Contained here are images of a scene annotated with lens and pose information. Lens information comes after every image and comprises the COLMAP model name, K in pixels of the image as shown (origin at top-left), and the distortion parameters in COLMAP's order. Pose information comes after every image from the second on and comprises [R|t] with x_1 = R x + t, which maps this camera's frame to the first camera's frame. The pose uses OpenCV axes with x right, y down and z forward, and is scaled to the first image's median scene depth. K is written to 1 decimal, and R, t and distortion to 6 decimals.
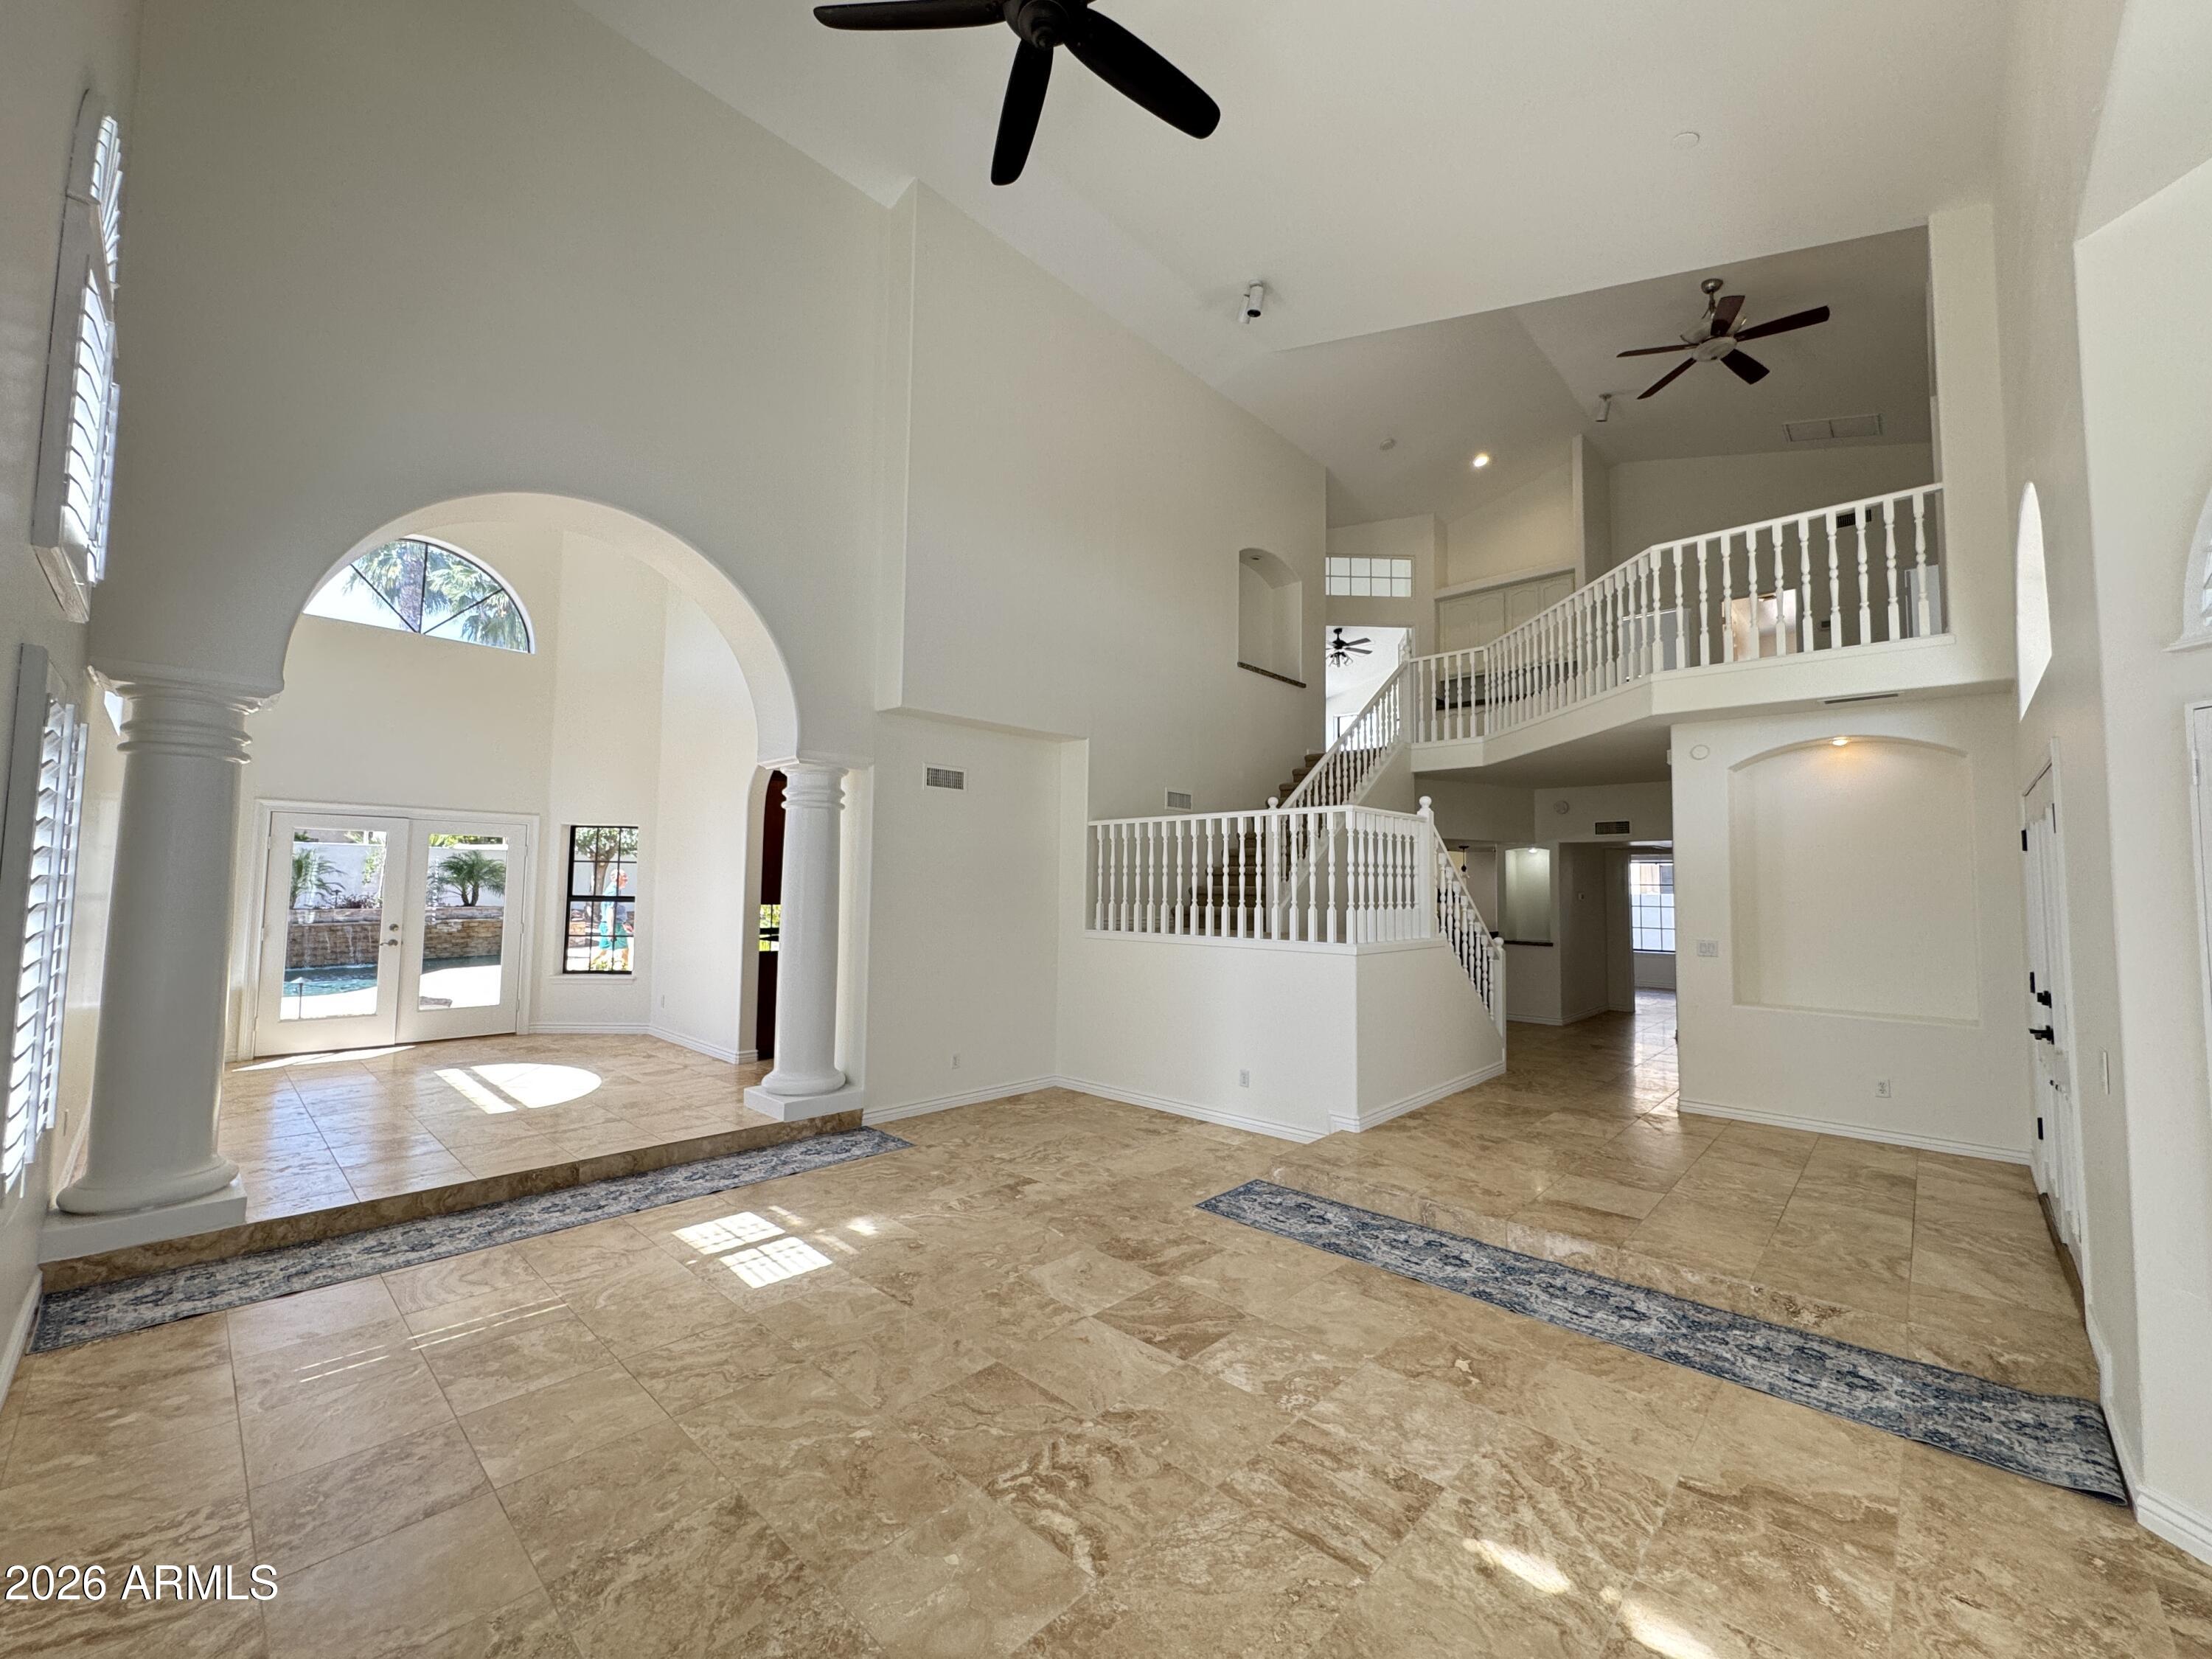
lens RADIAL K [[889.0, 0, 1116.1], [0, 889.0, 825.1], [0, 0, 1]] dist [0.000959, 0.000303]
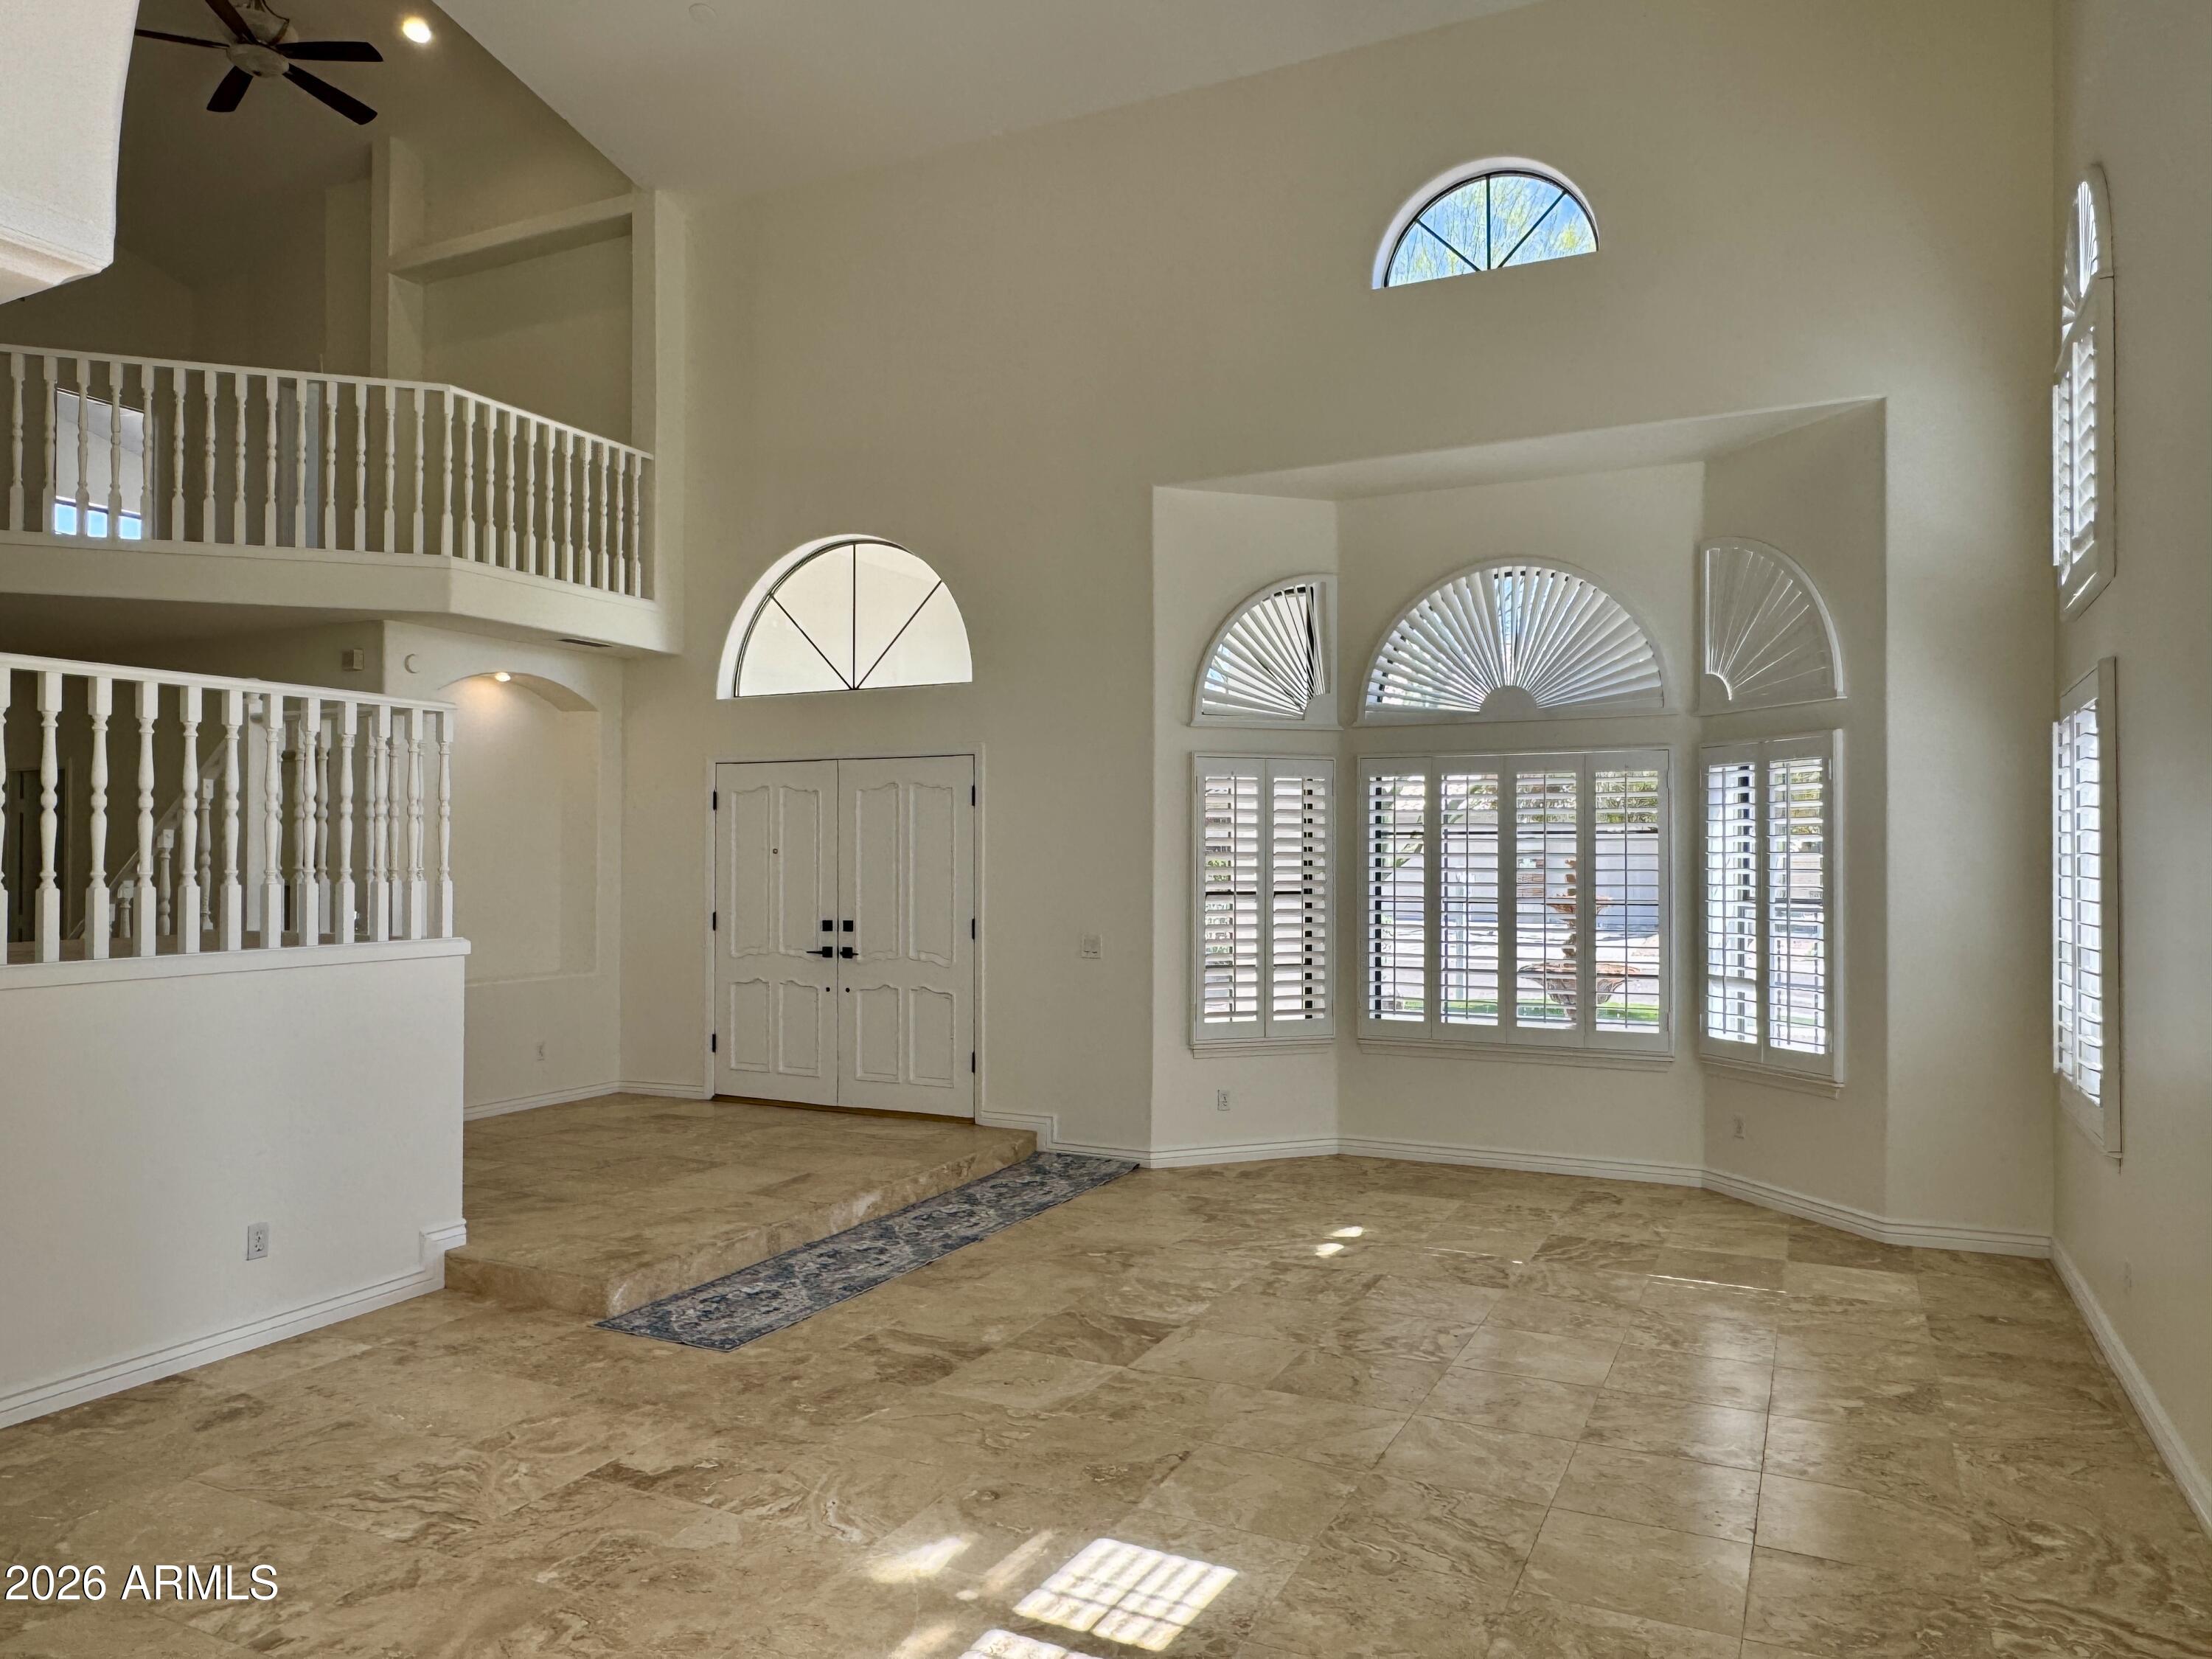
lens RADIAL K [[1468.6, 0, 1096.3], [0, 1468.6, 833.3], [0, 0, 1]] dist [0.002096, 0.000883]
pose [[-0.283338, 0.002615, 0.959017, -1.123909], [-0.069355, 0.997322, -0.023211, 0.081175], [-0.956509, -0.073089, -0.282397, 1.228888]]
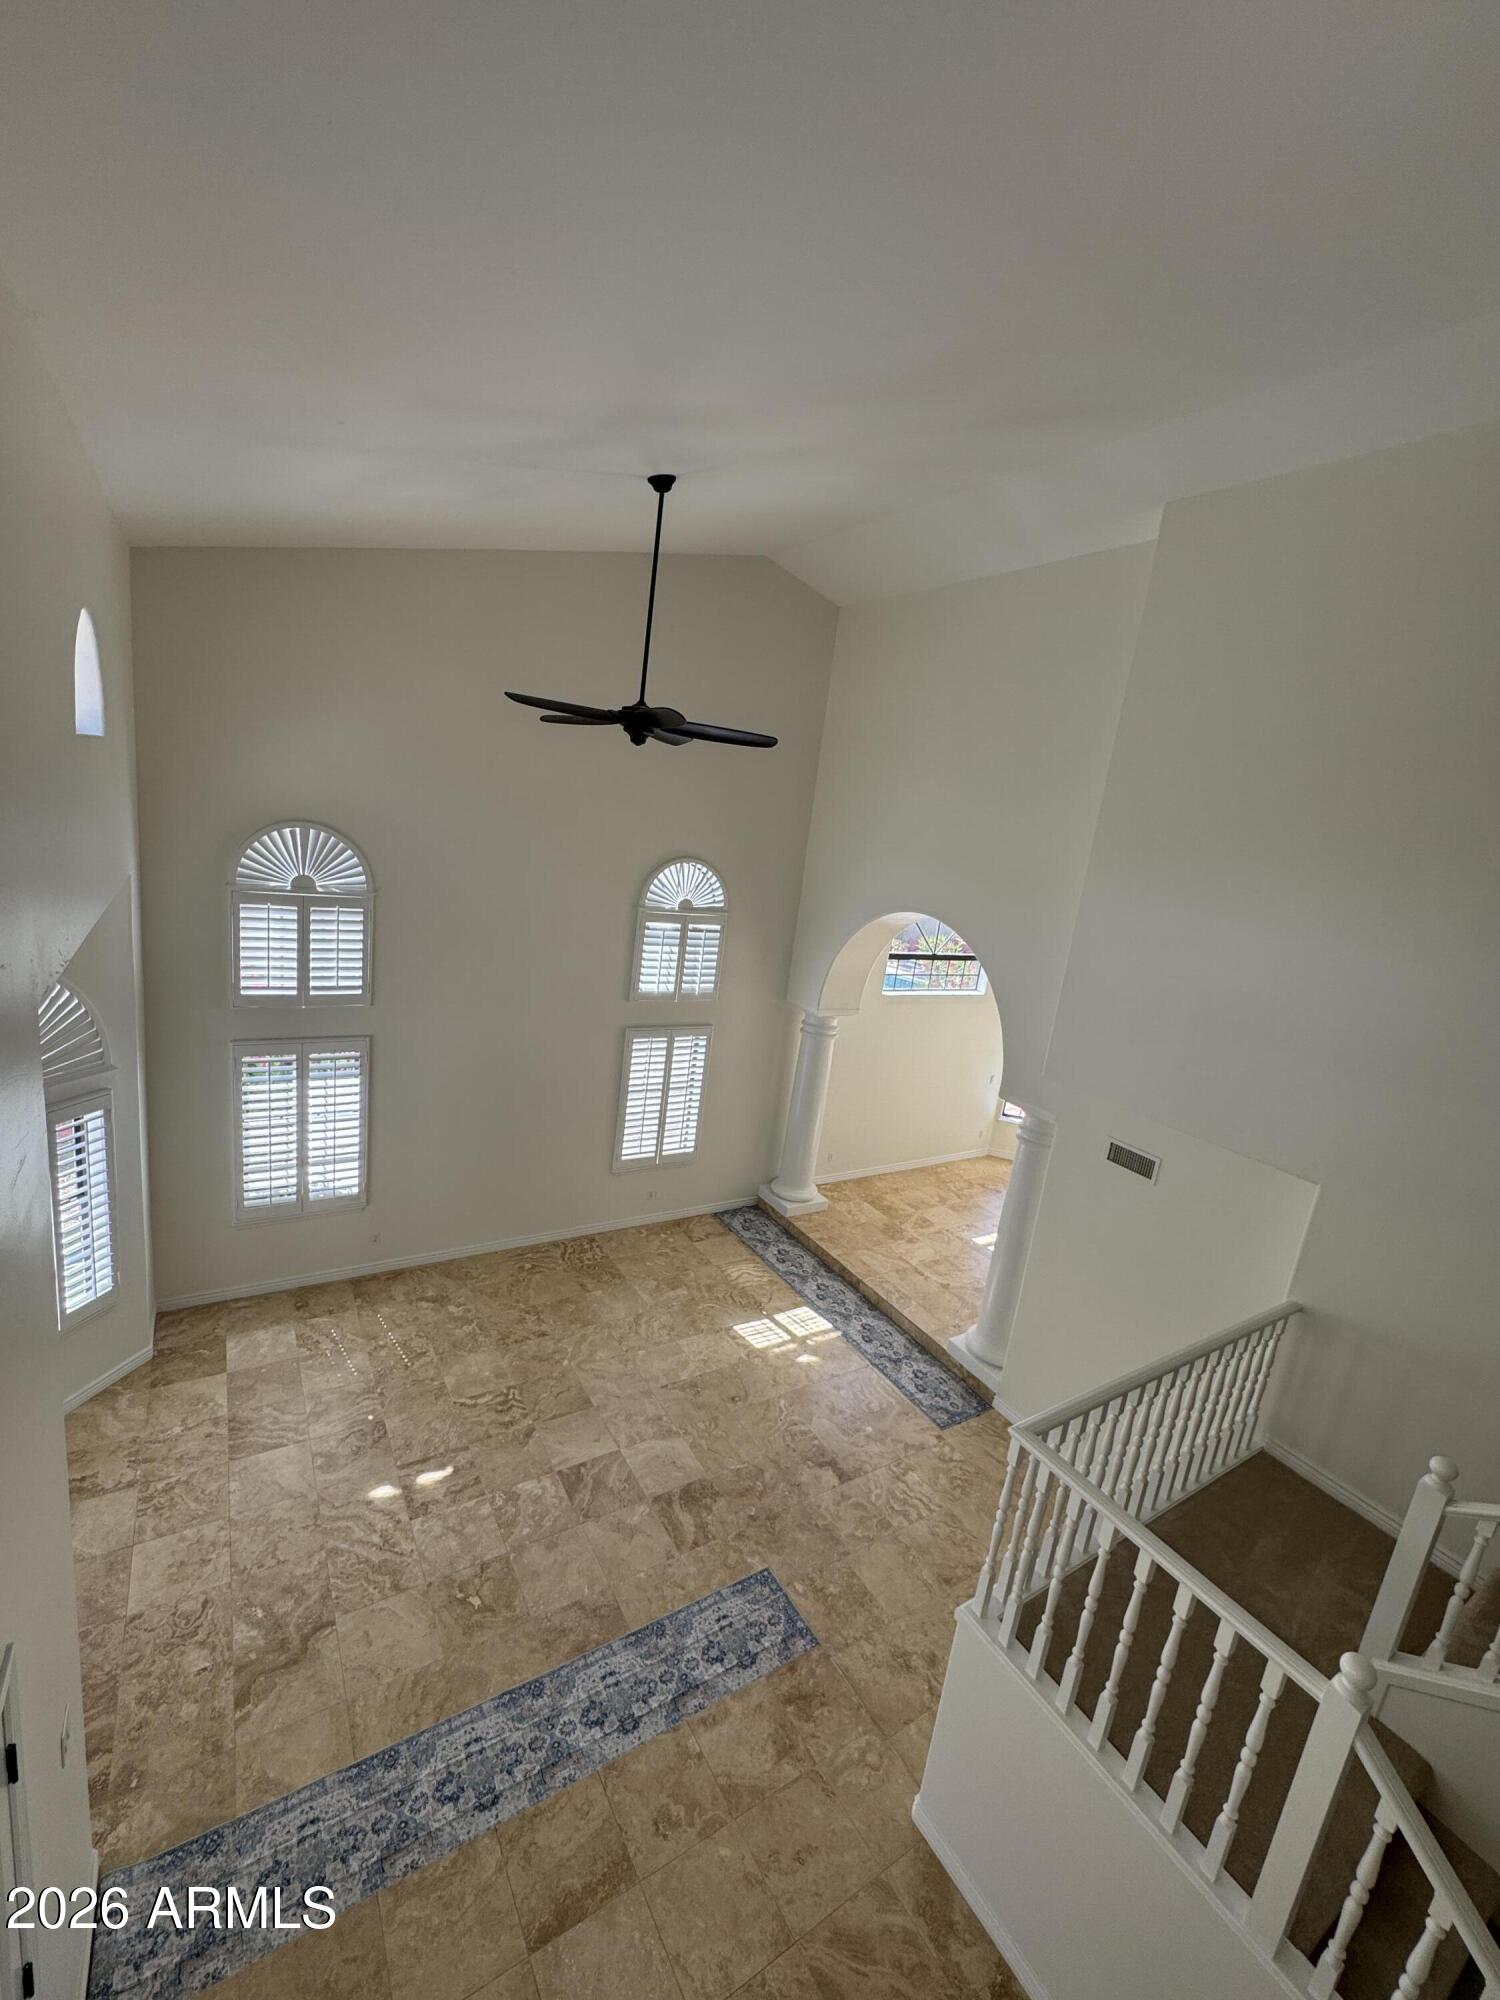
lens RADIAL K [[817.0, 0, 735.4], [0, 817.0, 997.8], [0, 0, 1]] dist [-0.001719, -0.000192]
pose [[-0.267895, 0.165556, -0.949117, 1.141210], [-0.058246, 0.980540, 0.187477, -0.580837], [0.961686, 0.105507, -0.253038, 1.322201]]
